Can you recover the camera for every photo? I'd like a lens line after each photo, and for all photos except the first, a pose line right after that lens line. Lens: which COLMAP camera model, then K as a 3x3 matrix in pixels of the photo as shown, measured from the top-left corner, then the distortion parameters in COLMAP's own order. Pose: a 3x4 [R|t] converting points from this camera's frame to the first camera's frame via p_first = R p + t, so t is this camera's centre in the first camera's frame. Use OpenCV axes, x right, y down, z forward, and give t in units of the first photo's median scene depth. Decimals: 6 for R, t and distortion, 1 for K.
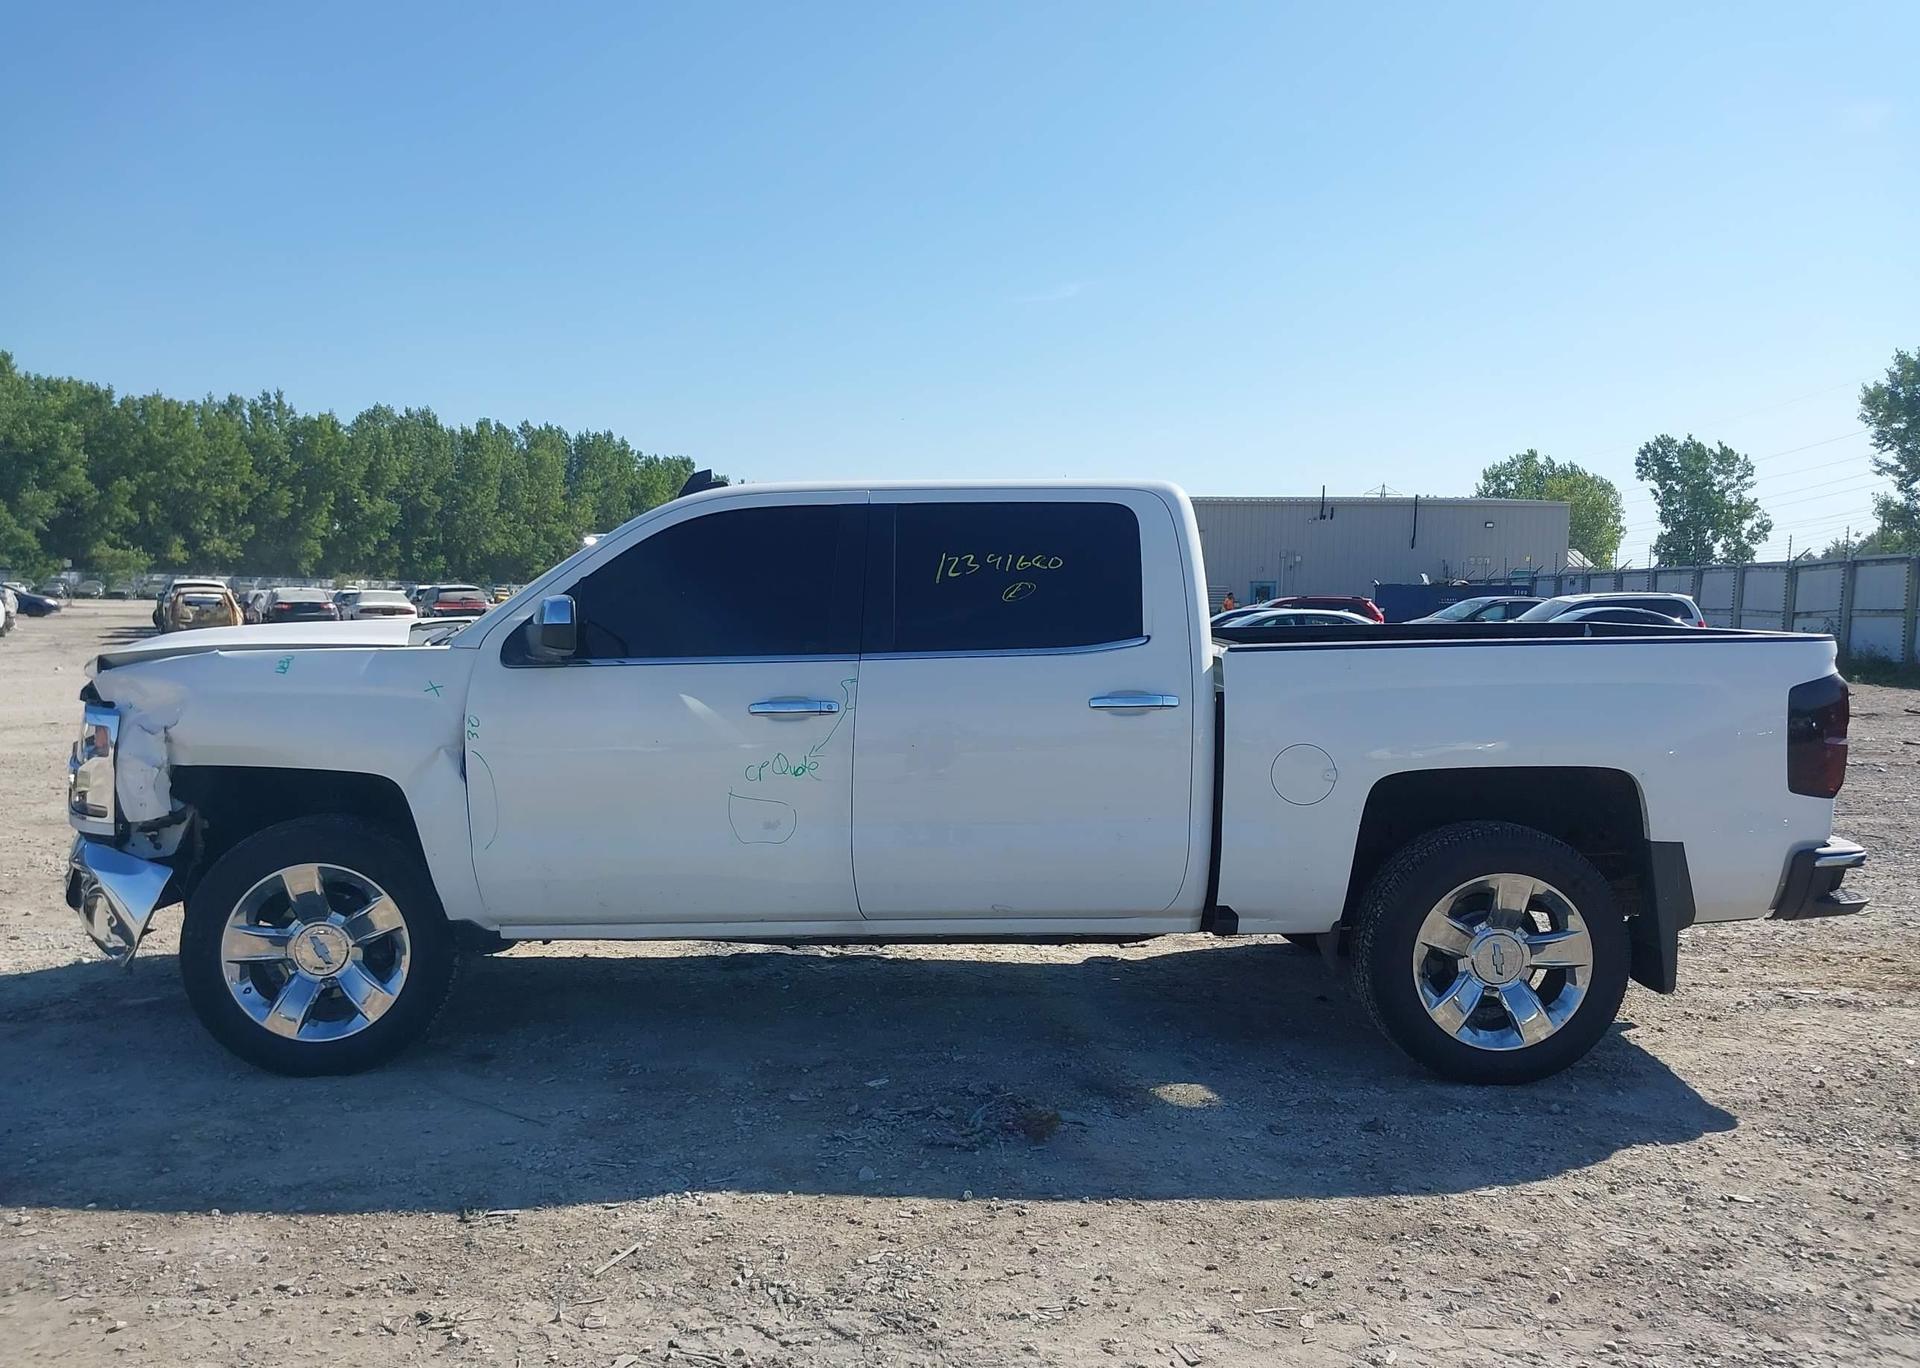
lens RADIAL K [[1542.2, 0, 960.0], [0, 1542.2, 684.0], [0, 0, 1]] dist [0.015360, -0.013457]
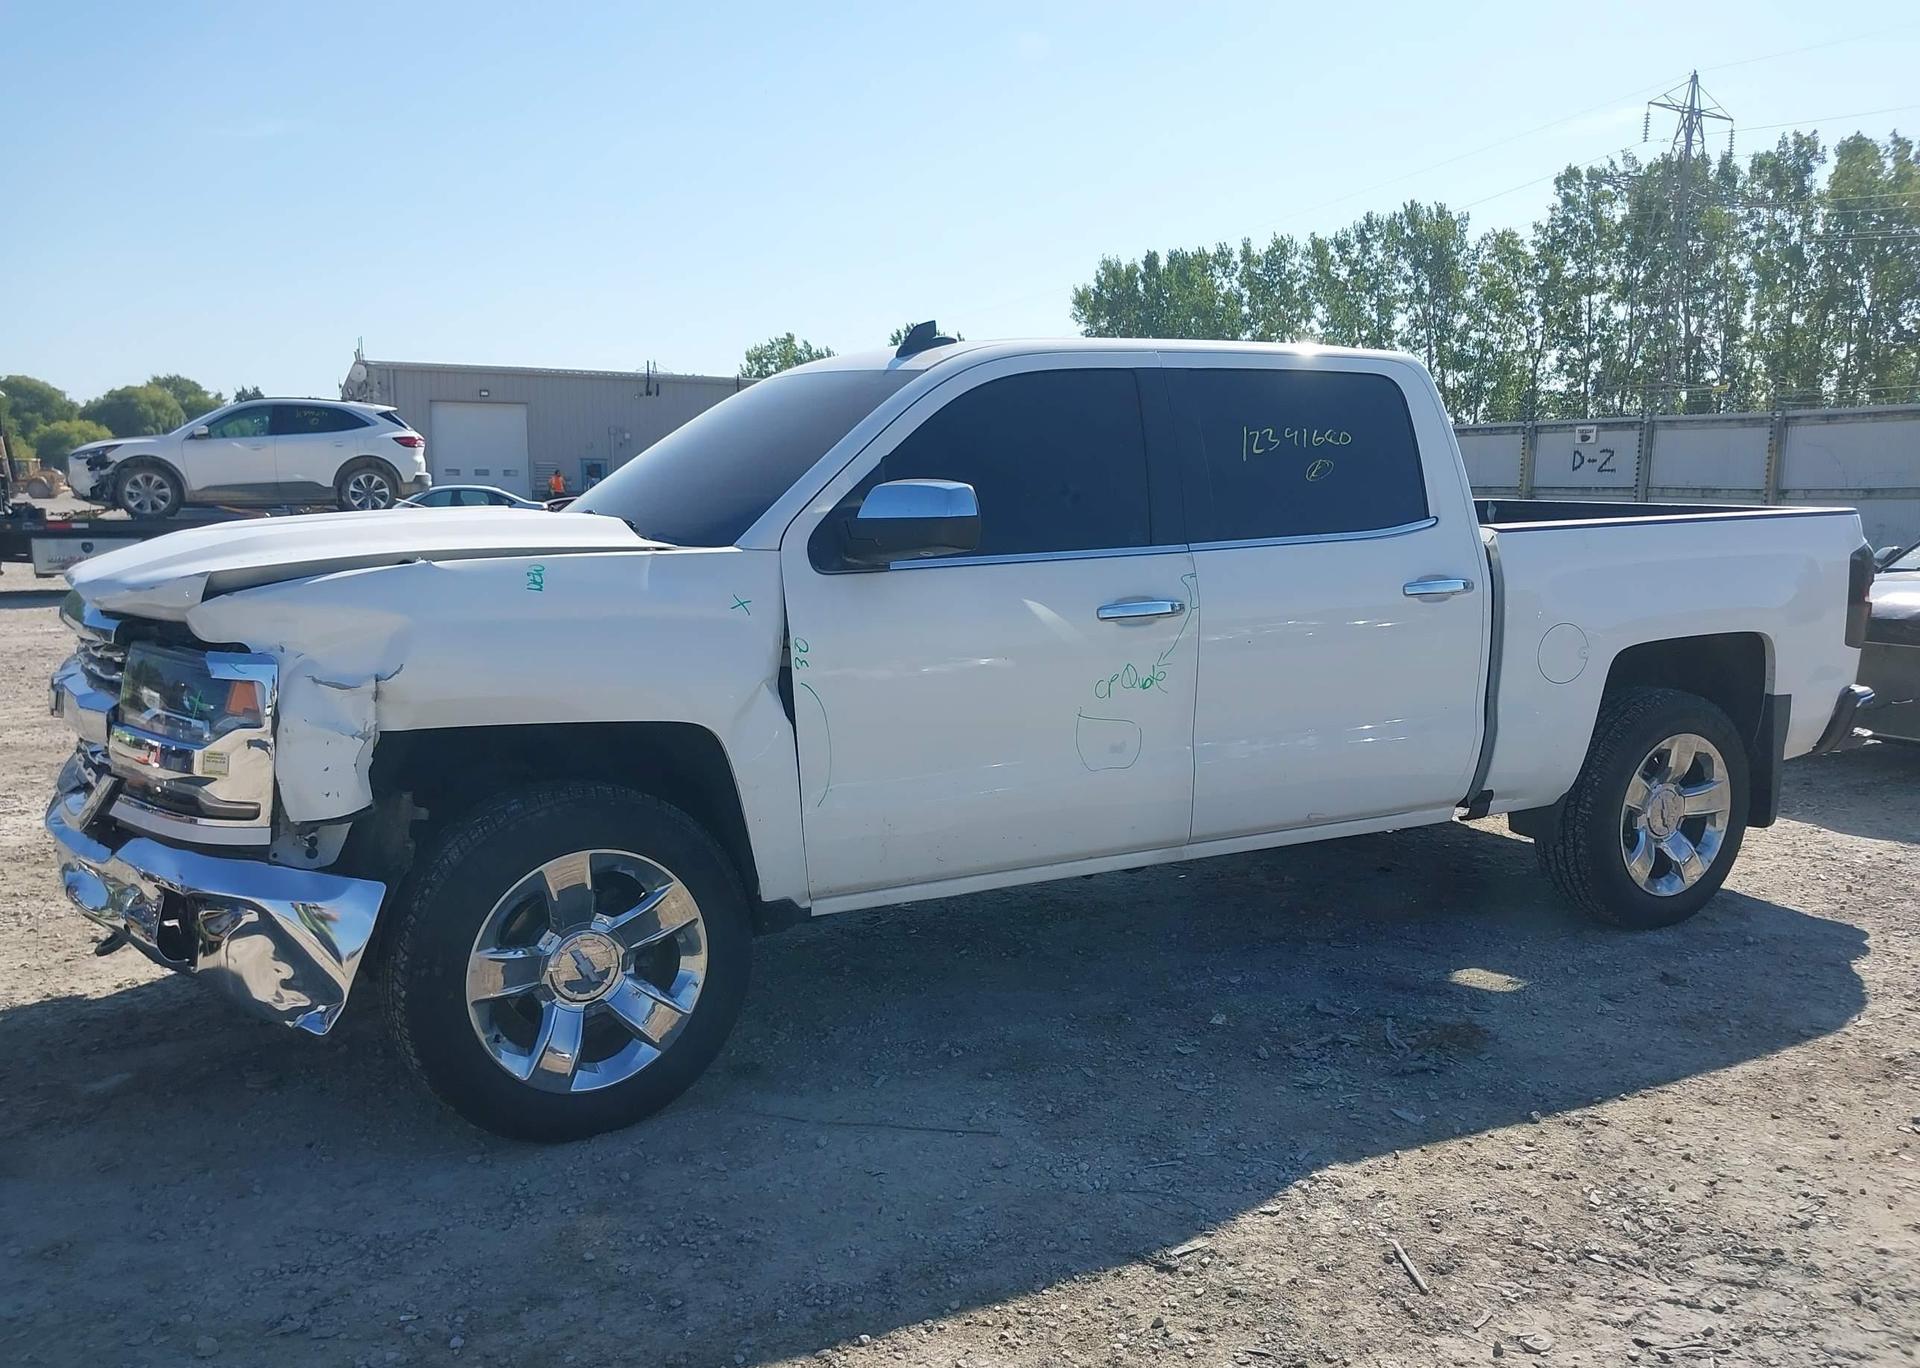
lens RADIAL K [[1532.8, 0, 966.3], [0, 1532.8, 702.3], [0, 0, 1]] dist [0.072348, -0.123130]
pose [[0.883325, -0.070087, 0.463491, -0.586538], [0.028098, 0.994898, 0.096895, -0.018405], [-0.467917, -0.072566, 0.880788, 0.281371]]
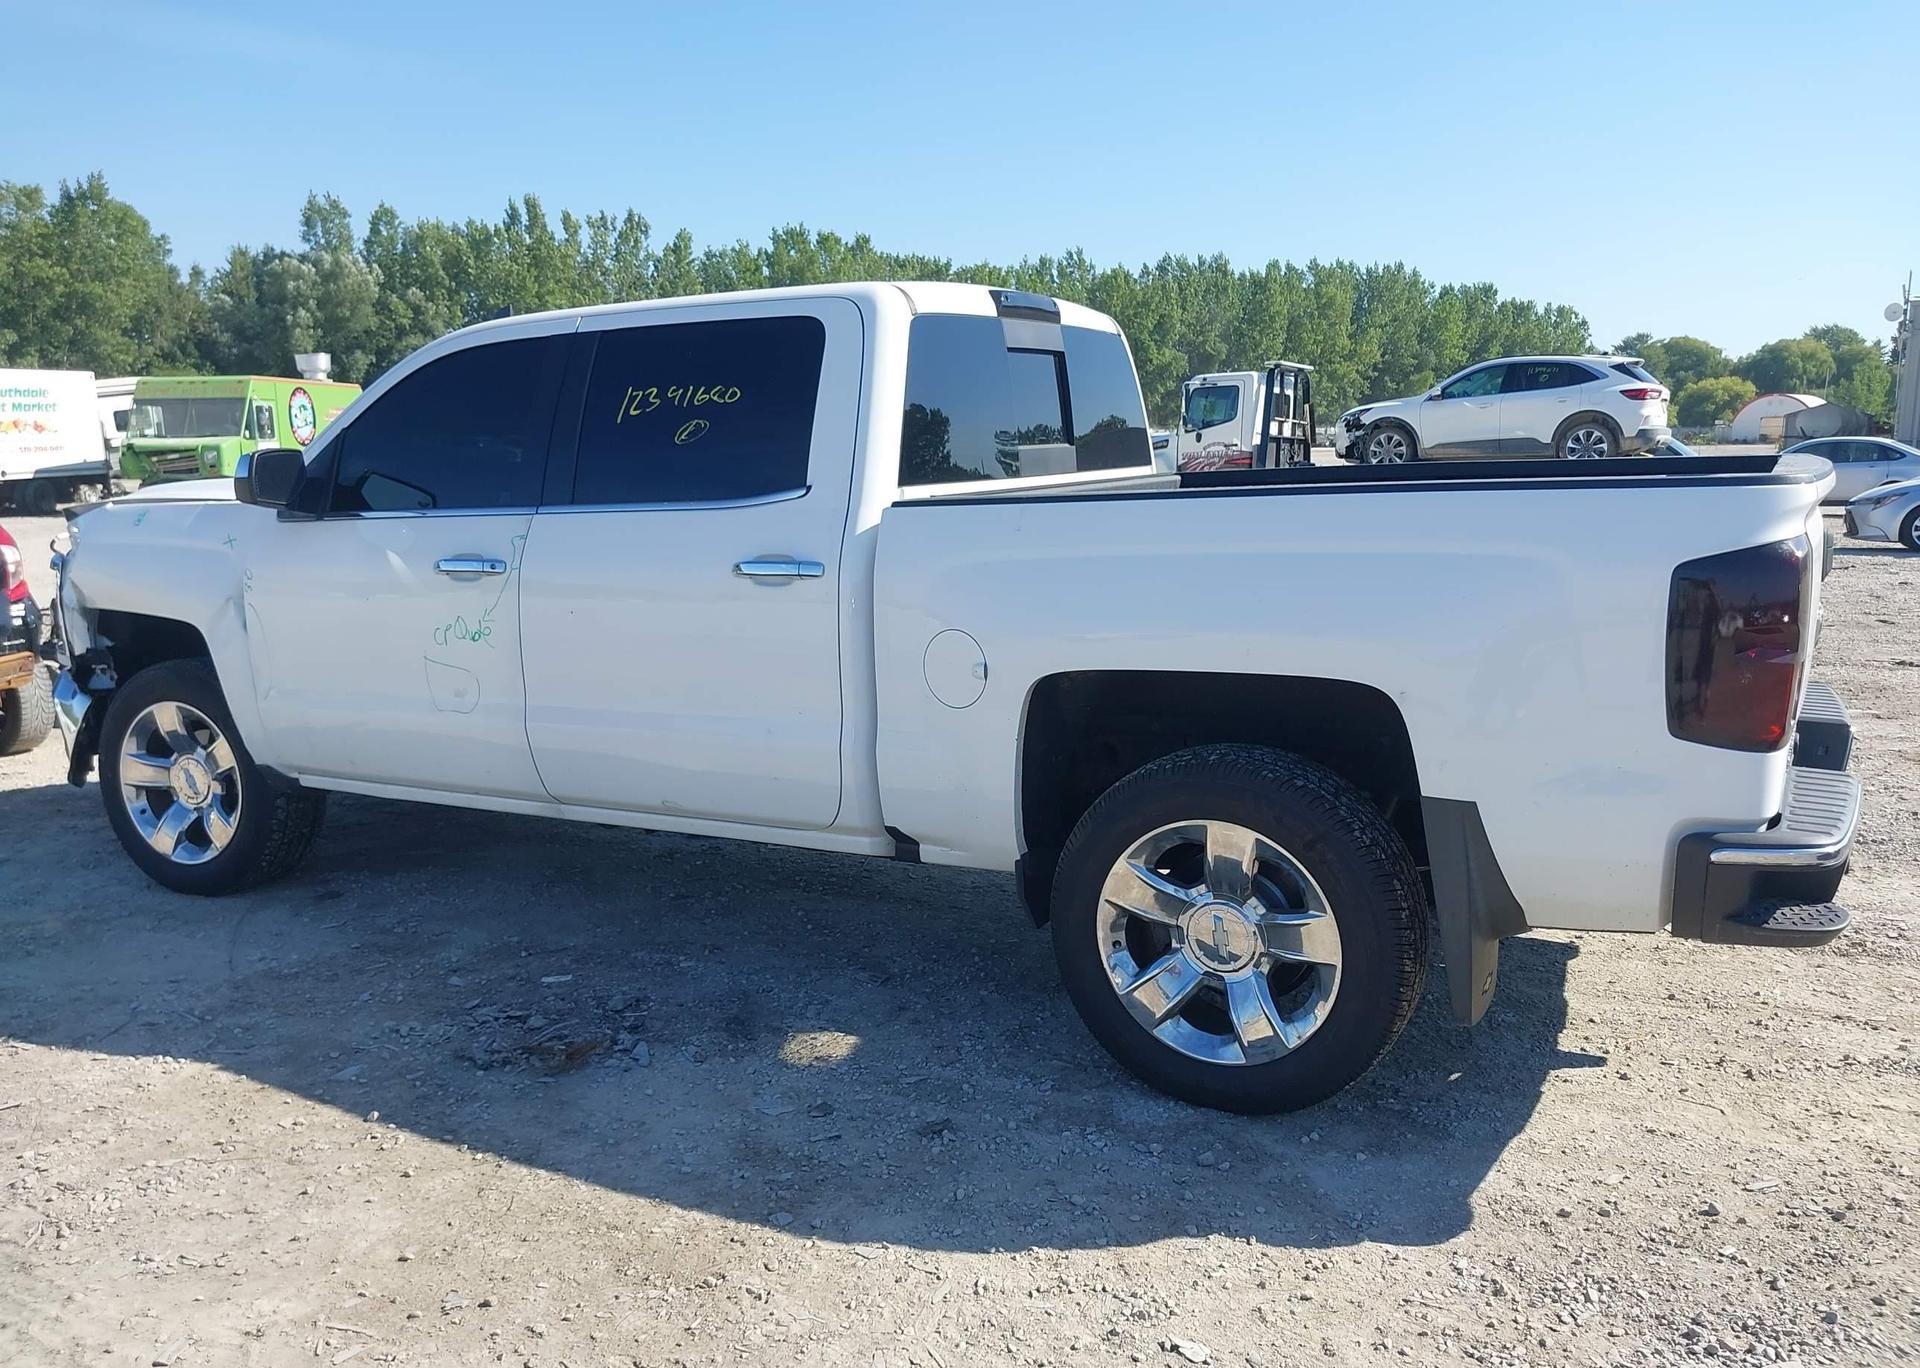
lens RADIAL K [[1542.2, 0, 960.0], [0, 1542.2, 684.0], [0, 0, 1]] dist [0.015360, -0.013457]
pose [[0.864588, 0.056254, -0.499322, 0.597842], [-0.005552, 0.994722, 0.102452, -0.010910], [0.502450, -0.085806, 0.860338, 0.340769]]
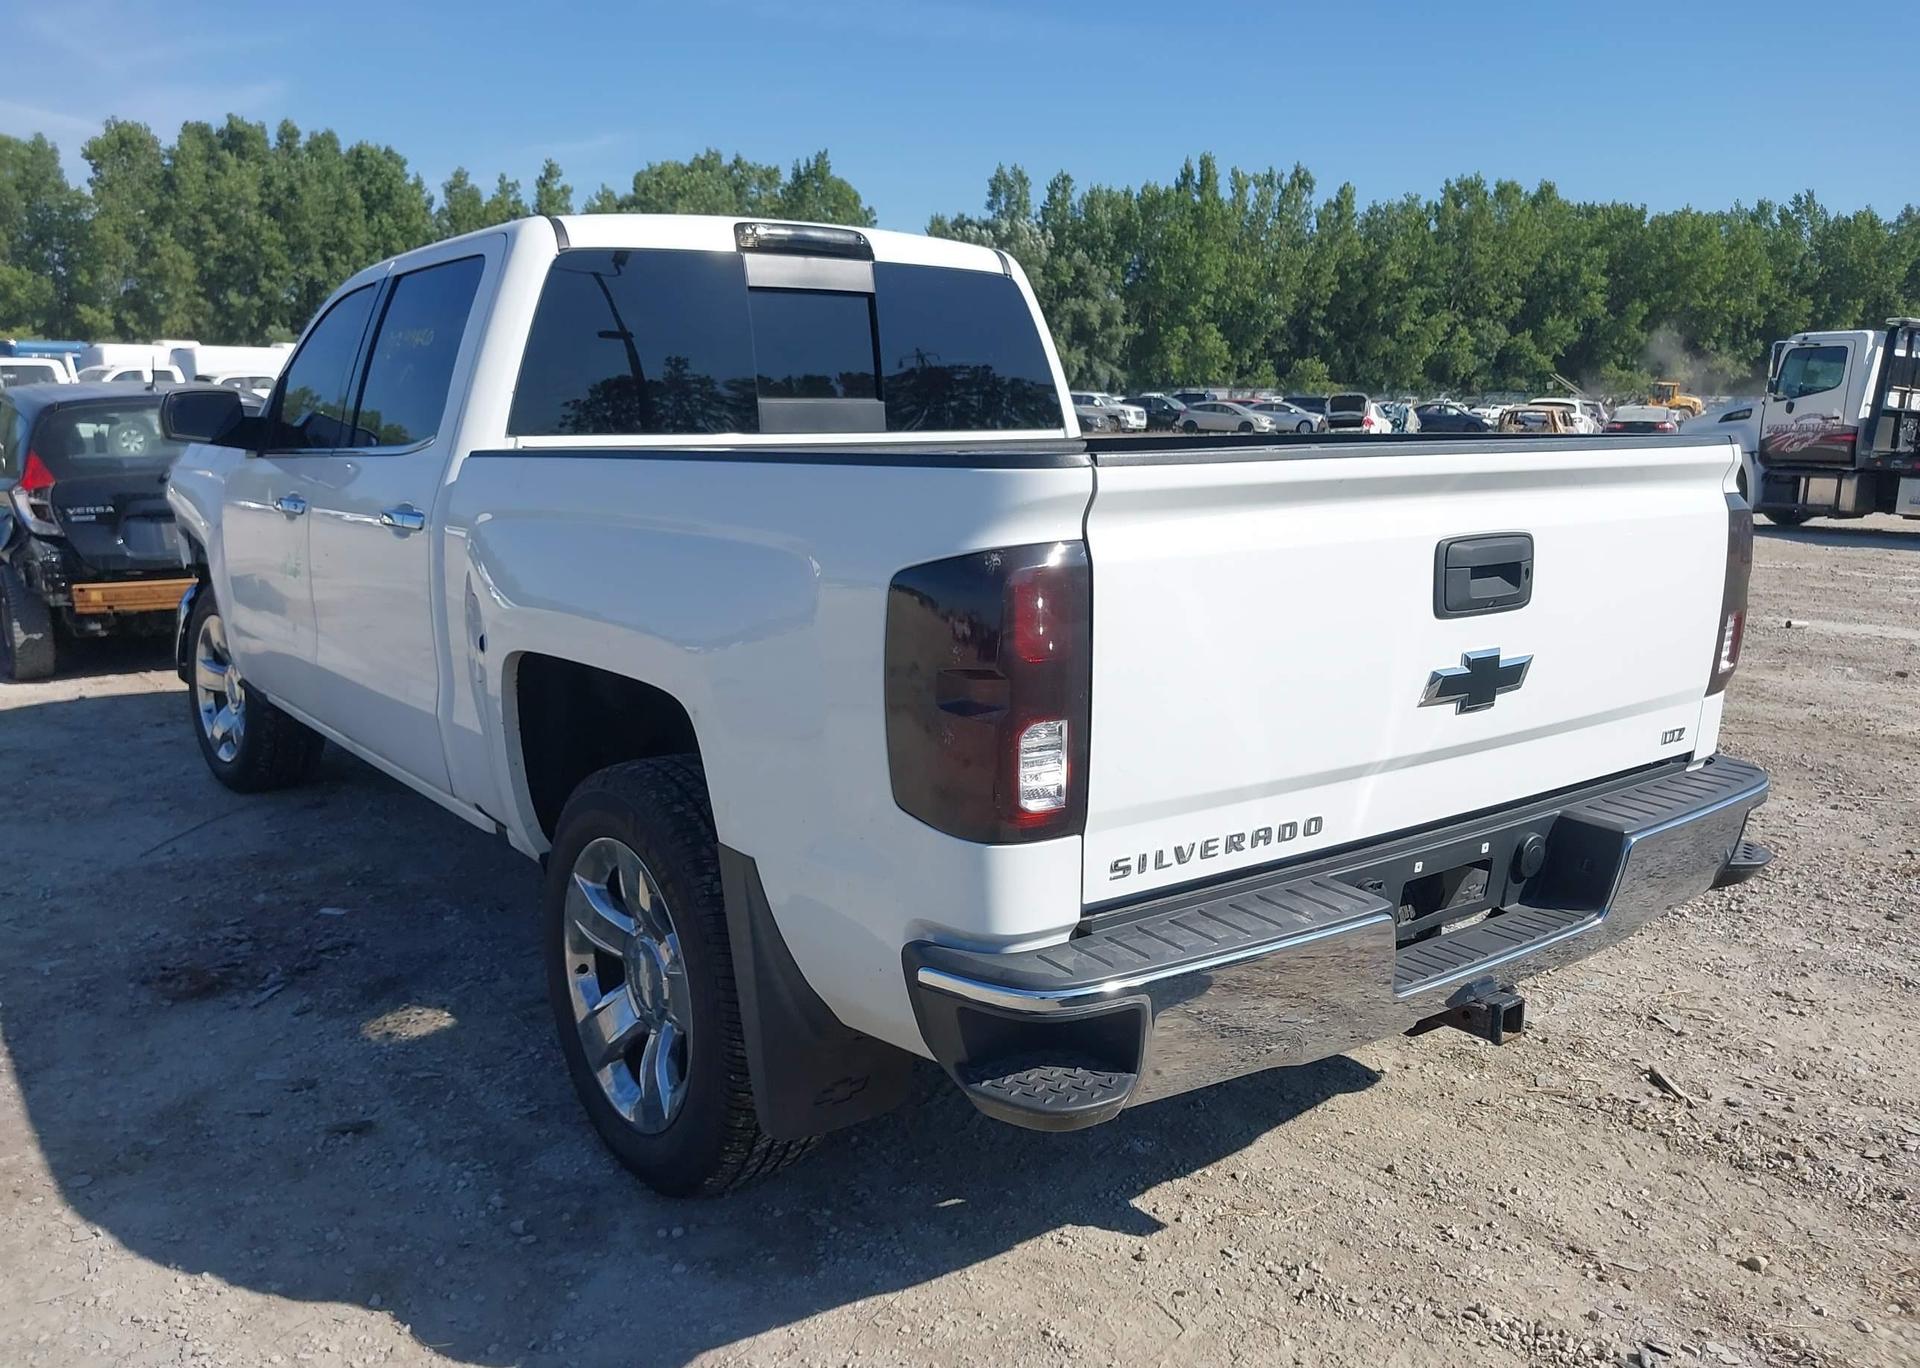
lens RADIAL K [[1556.4, 0, 962.3], [0, 1556.4, 680.5], [0, 0, 1]] dist [-0.003489, 0.009789]
pose [[0.577749, 0.137174, -0.804605, 0.901214], [-0.048084, 0.989785, 0.134218, -0.025476], [0.814797, -0.038856, 0.578443, 0.761793]]
